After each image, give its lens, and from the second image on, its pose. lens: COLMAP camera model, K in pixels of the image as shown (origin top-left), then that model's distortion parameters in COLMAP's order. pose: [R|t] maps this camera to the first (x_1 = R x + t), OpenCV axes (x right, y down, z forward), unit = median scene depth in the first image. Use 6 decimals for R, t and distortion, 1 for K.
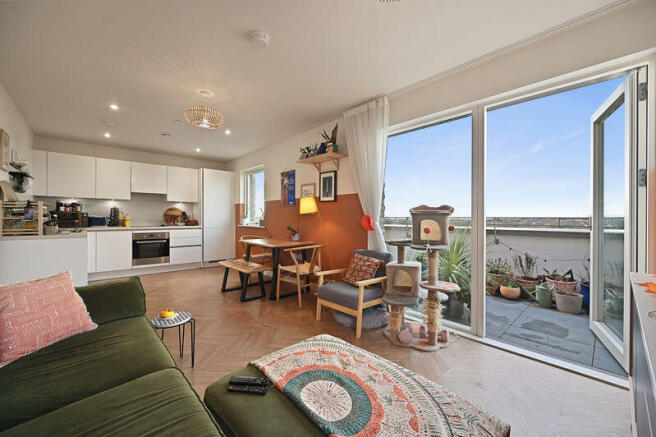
lens RADIAL K [[264.0, 0, 328.0], [0, 264.0, 218.5], [0, 0, 1]] dist [0.000169, 0.000008]
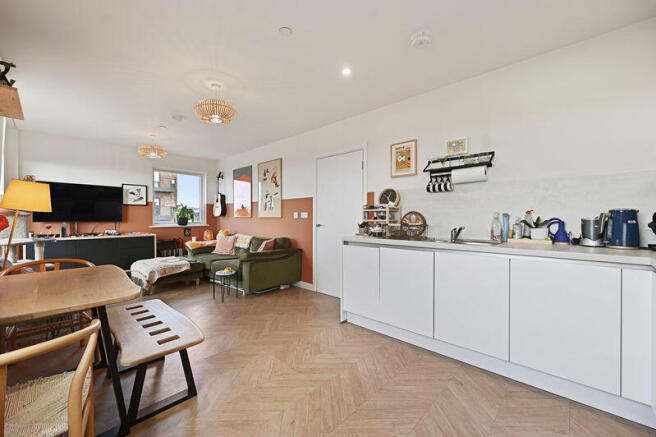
lens RADIAL K [[264.0, 0, 328.0], [0, 264.0, 218.5], [0, 0, 1]] dist [0.000169, 0.000008]
pose [[-0.997679, -0.004495, -0.067951, -0.556219], [-0.005197, 0.999935, 0.010157, -0.010284], [0.067901, 0.010486, -0.997637, 1.316300]]
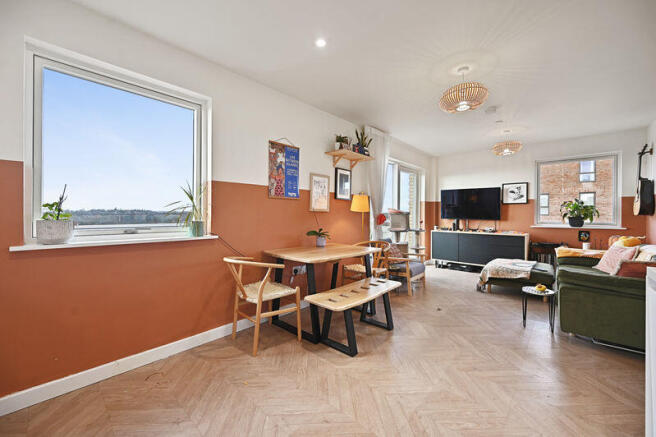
lens RADIAL K [[258.1, 0, 321.3], [0, 258.1, 213.8], [0, 0, 1]] dist [0.000584, 0.000038]
pose [[-0.076091, -0.002748, 0.997097, -0.847395], [-0.001235, 0.999996, 0.002661, -0.010796], [-0.997100, -0.001029, -0.076094, 1.024944]]
